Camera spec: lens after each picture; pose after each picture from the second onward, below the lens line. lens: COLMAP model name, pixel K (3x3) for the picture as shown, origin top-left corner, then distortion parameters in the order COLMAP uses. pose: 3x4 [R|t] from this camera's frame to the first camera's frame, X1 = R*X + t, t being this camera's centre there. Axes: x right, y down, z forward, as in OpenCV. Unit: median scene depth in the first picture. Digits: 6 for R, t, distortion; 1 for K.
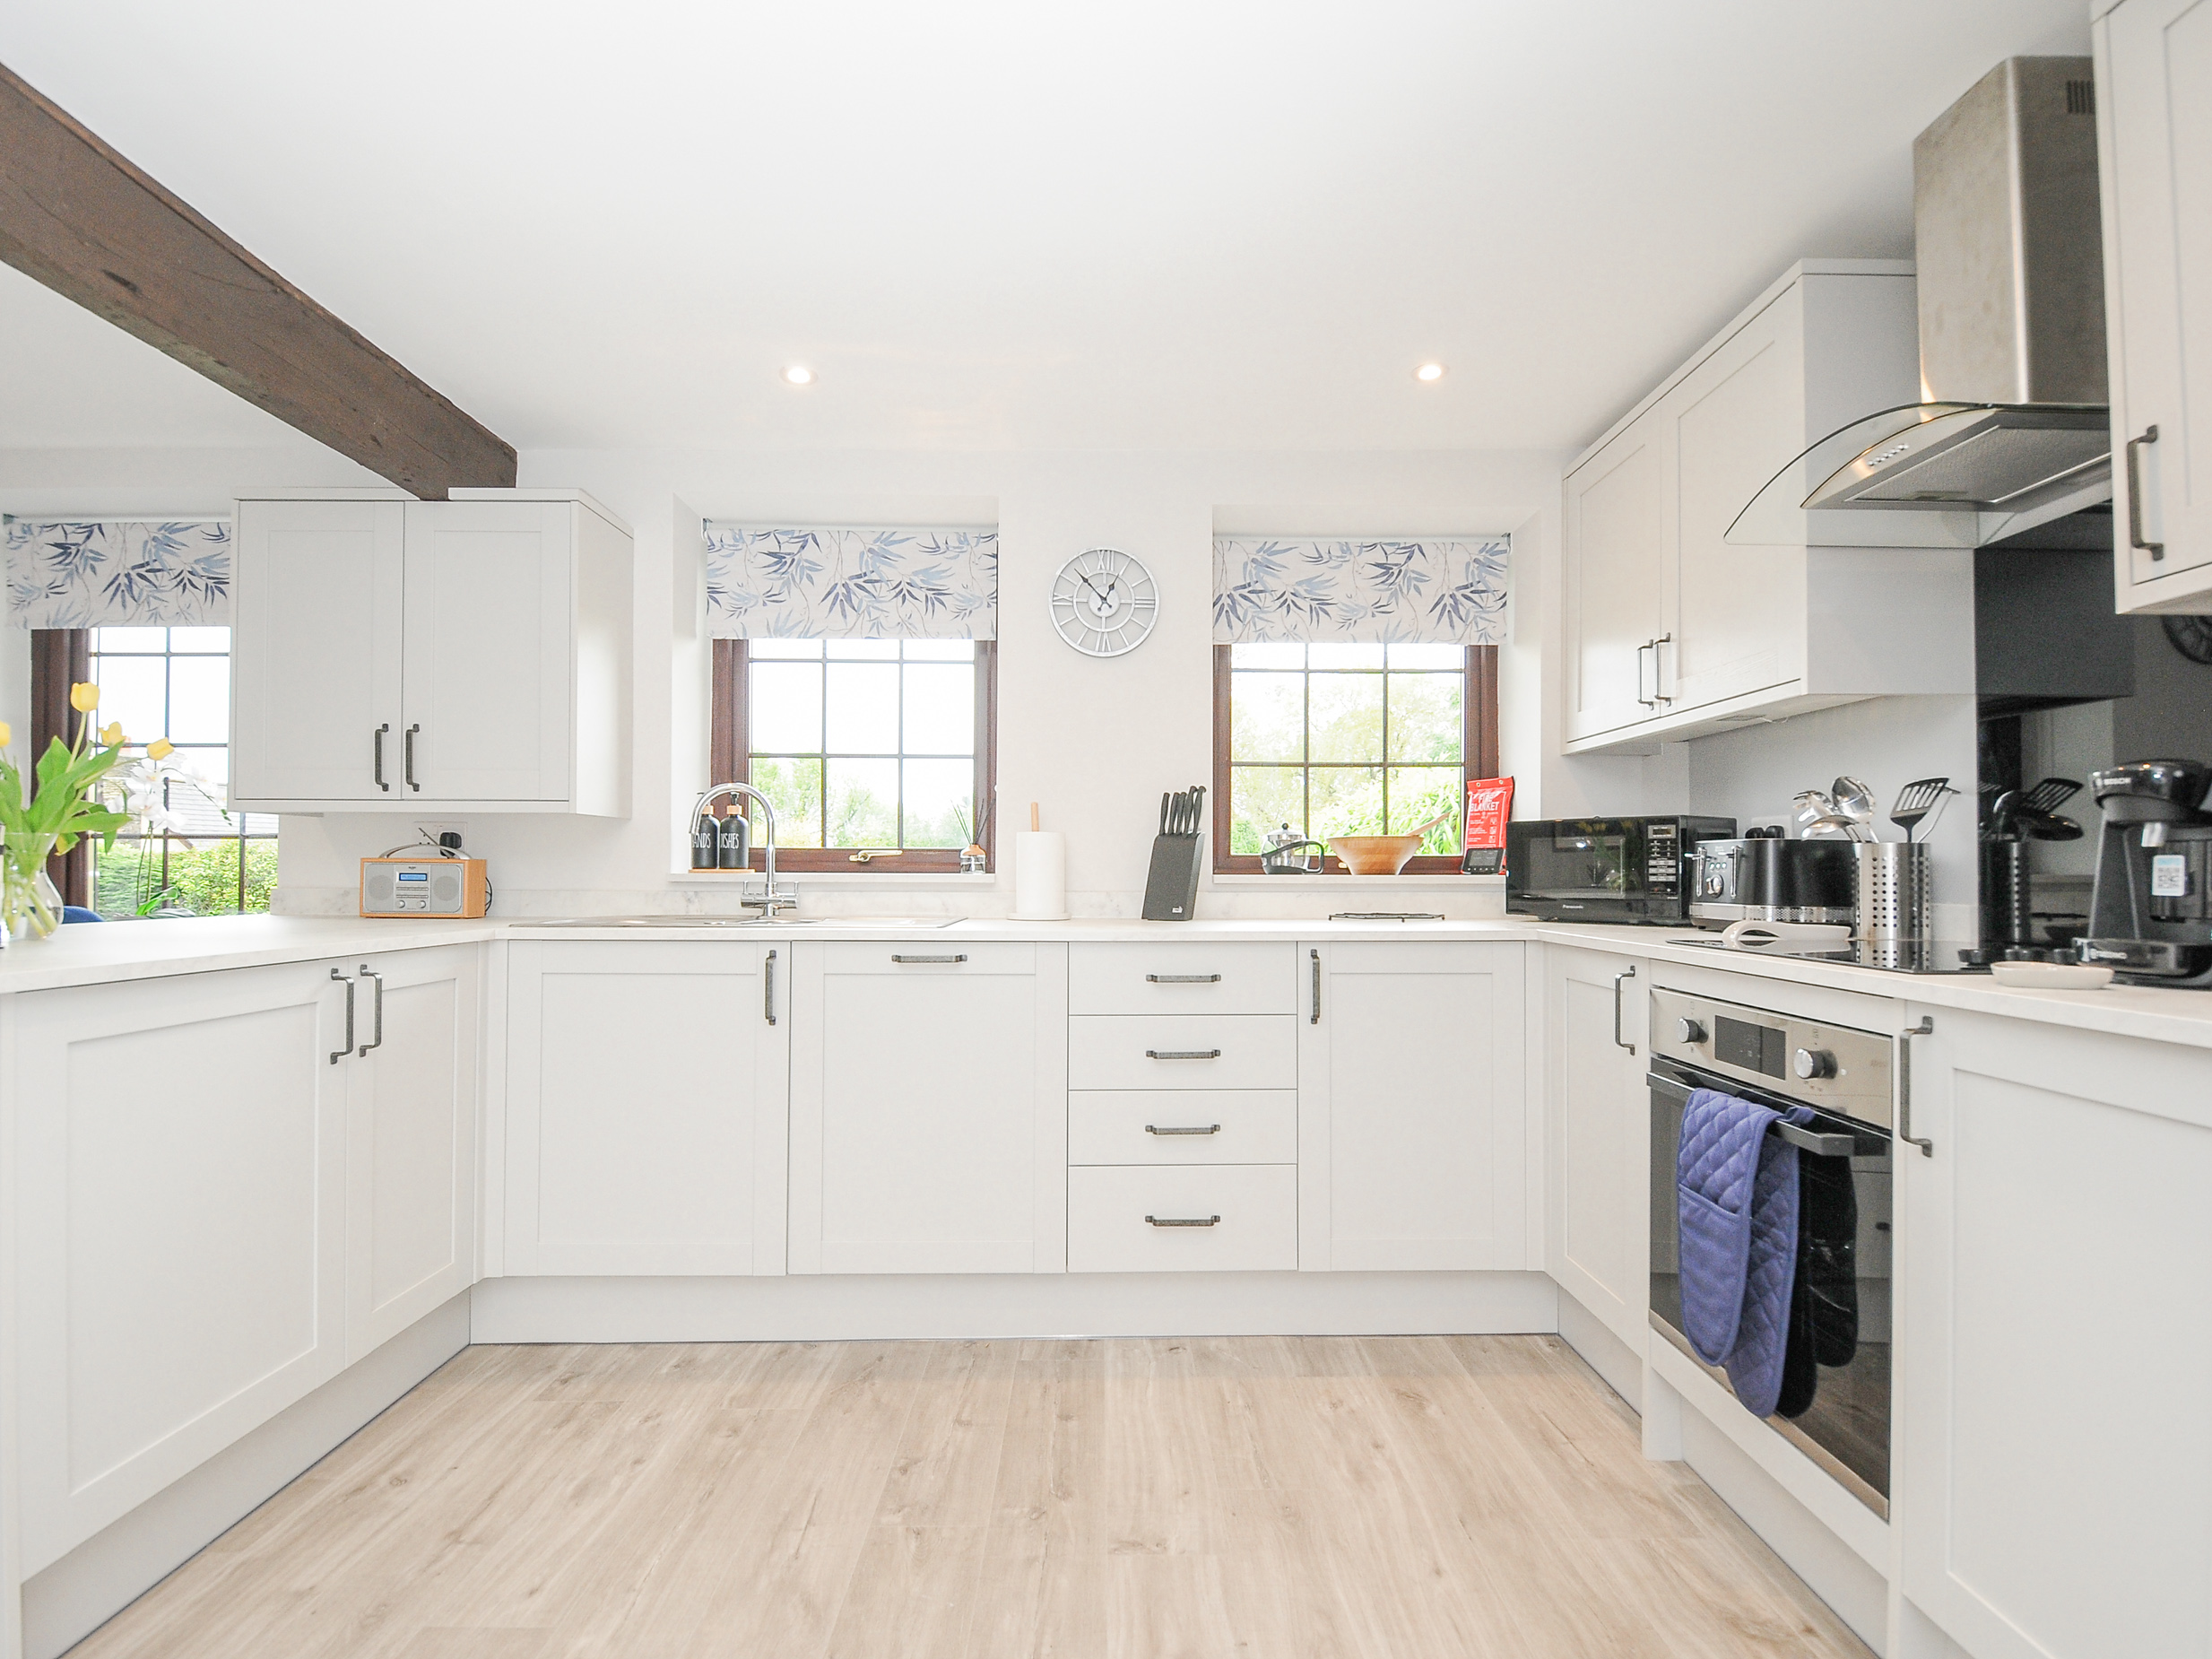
lens RADIAL K [[966.6, 0, 1106.0], [0, 966.6, 829.5], [0, 0, 1]] dist [0.001676, -0.008799]
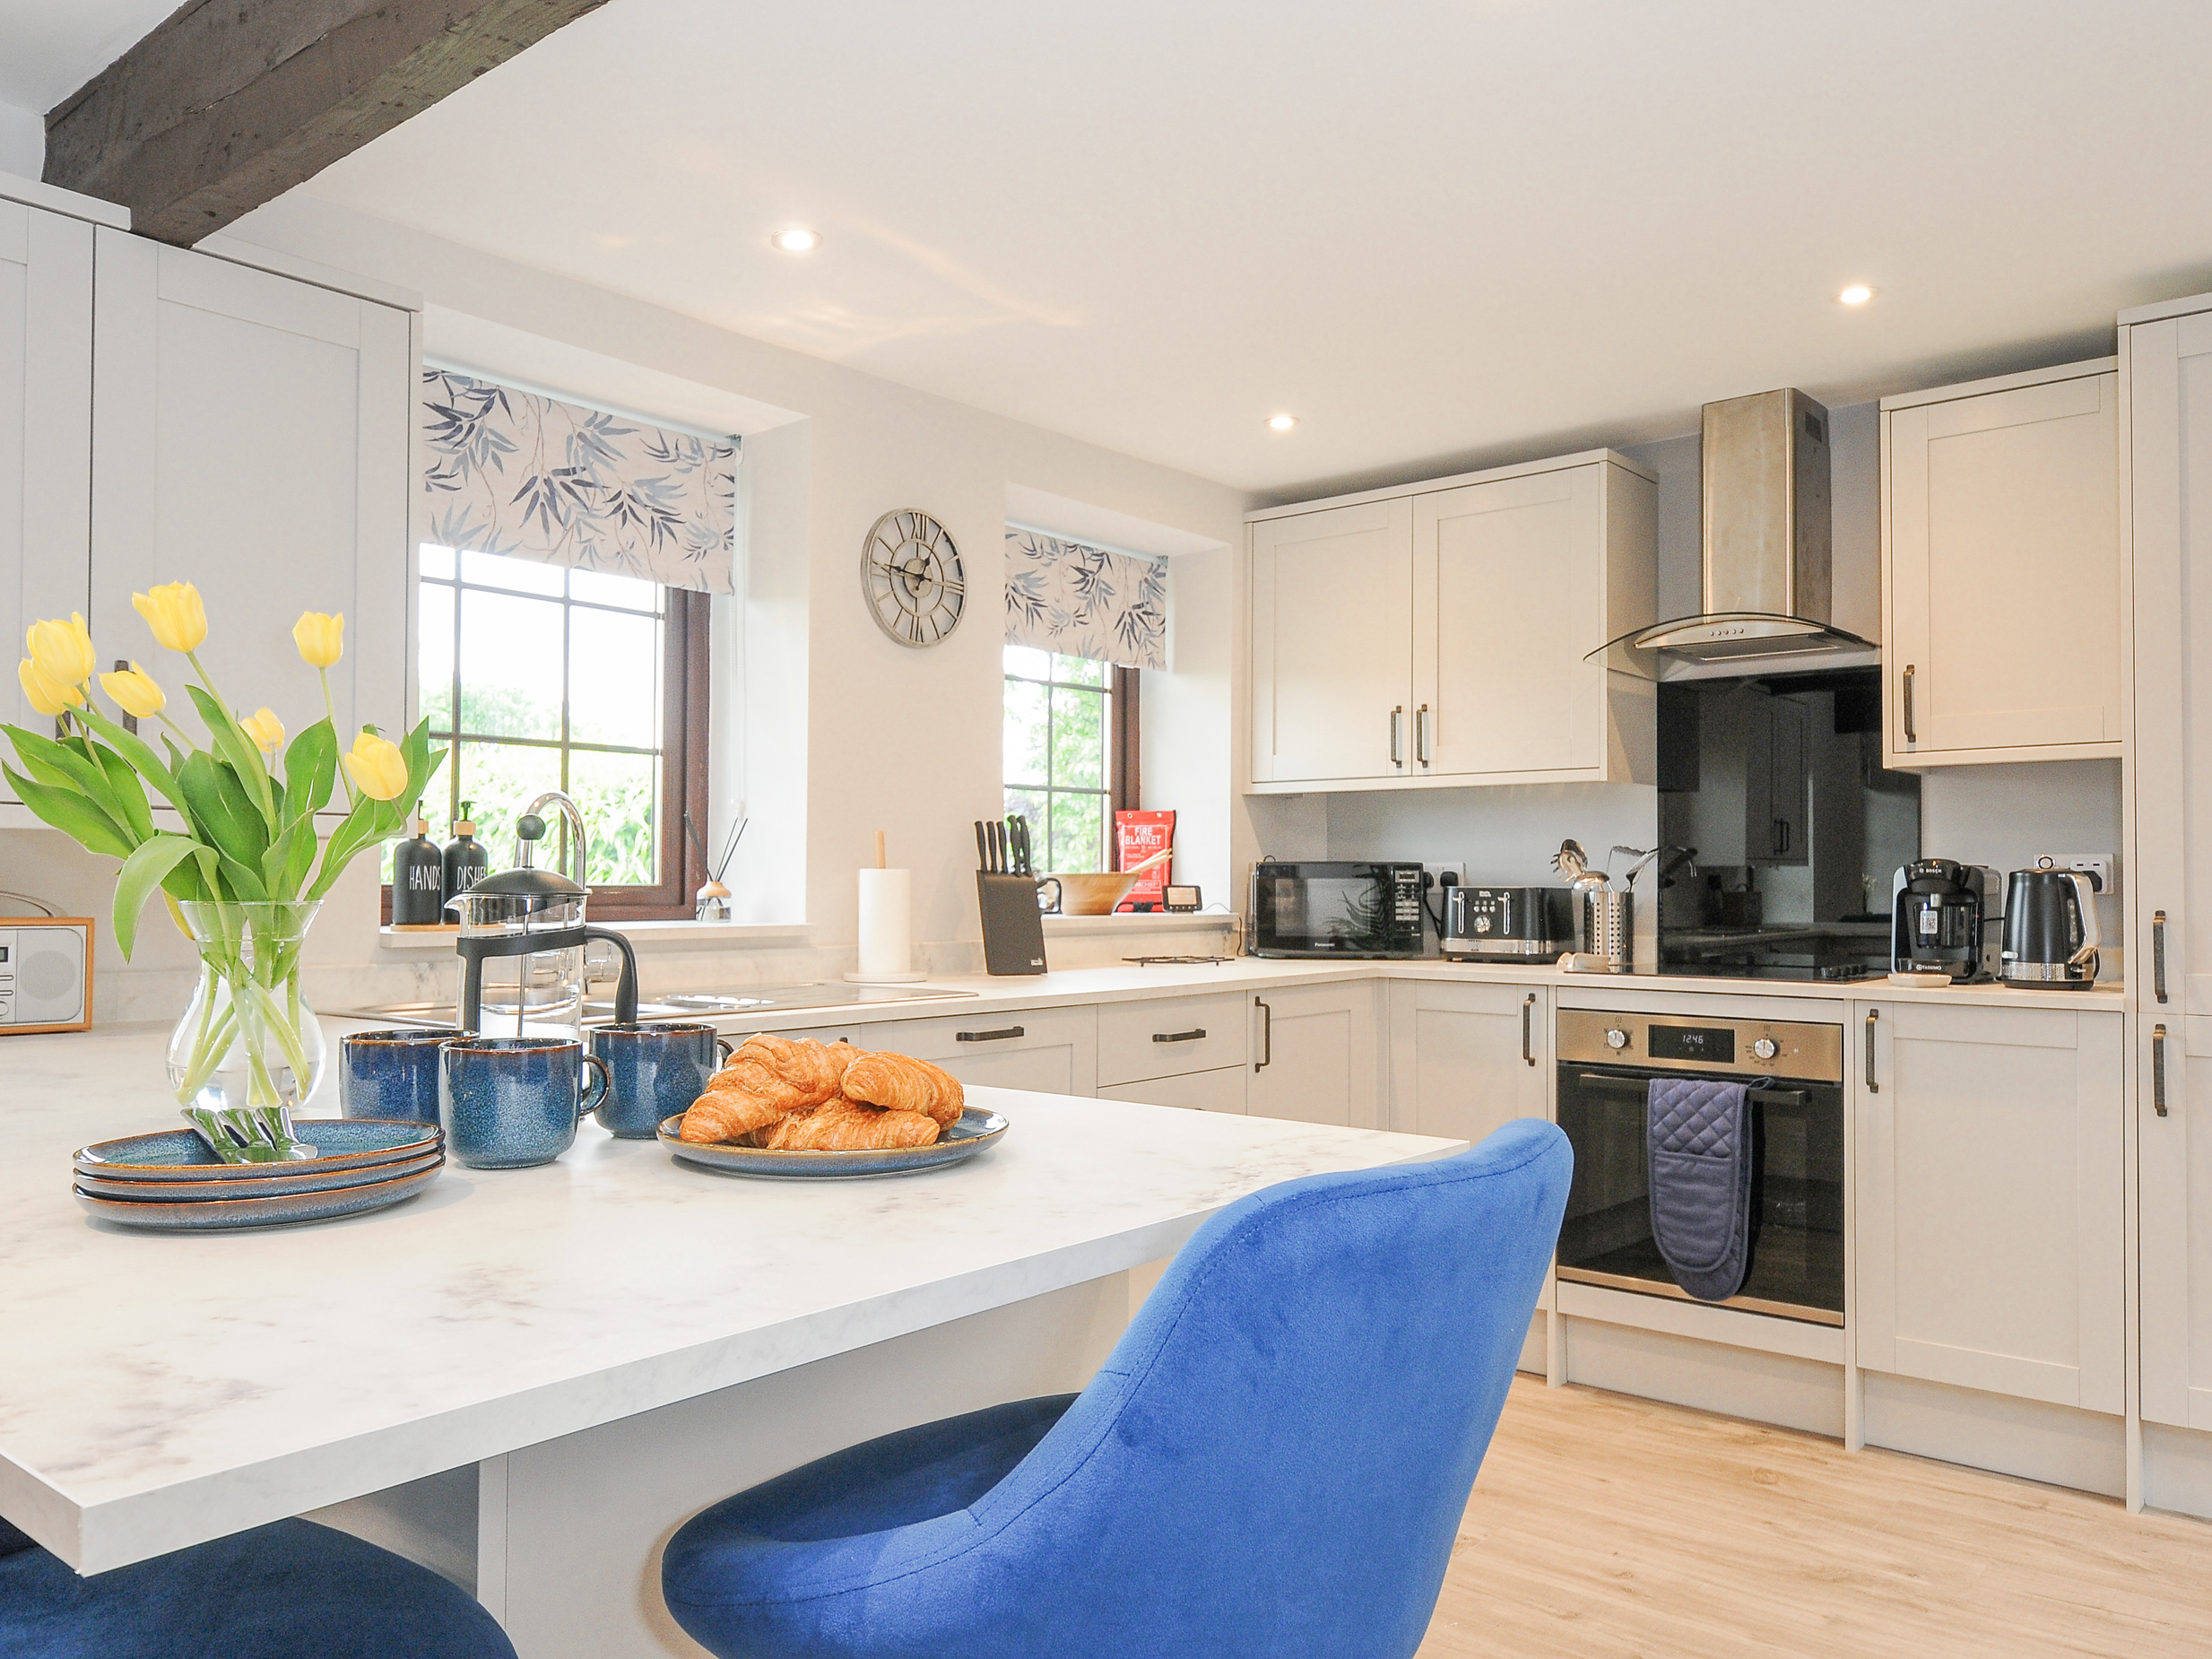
lens RADIAL K [[1651.5, 0, 1106.0], [0, 1651.5, 829.5], [0, 0, 1]] dist [0.000265, -0.001107]
pose [[0.654554, 0.029162, 0.755452, -0.859949], [-0.026515, 0.999527, -0.015611, -0.010362], [-0.755550, -0.009812, 0.655018, -0.019272]]
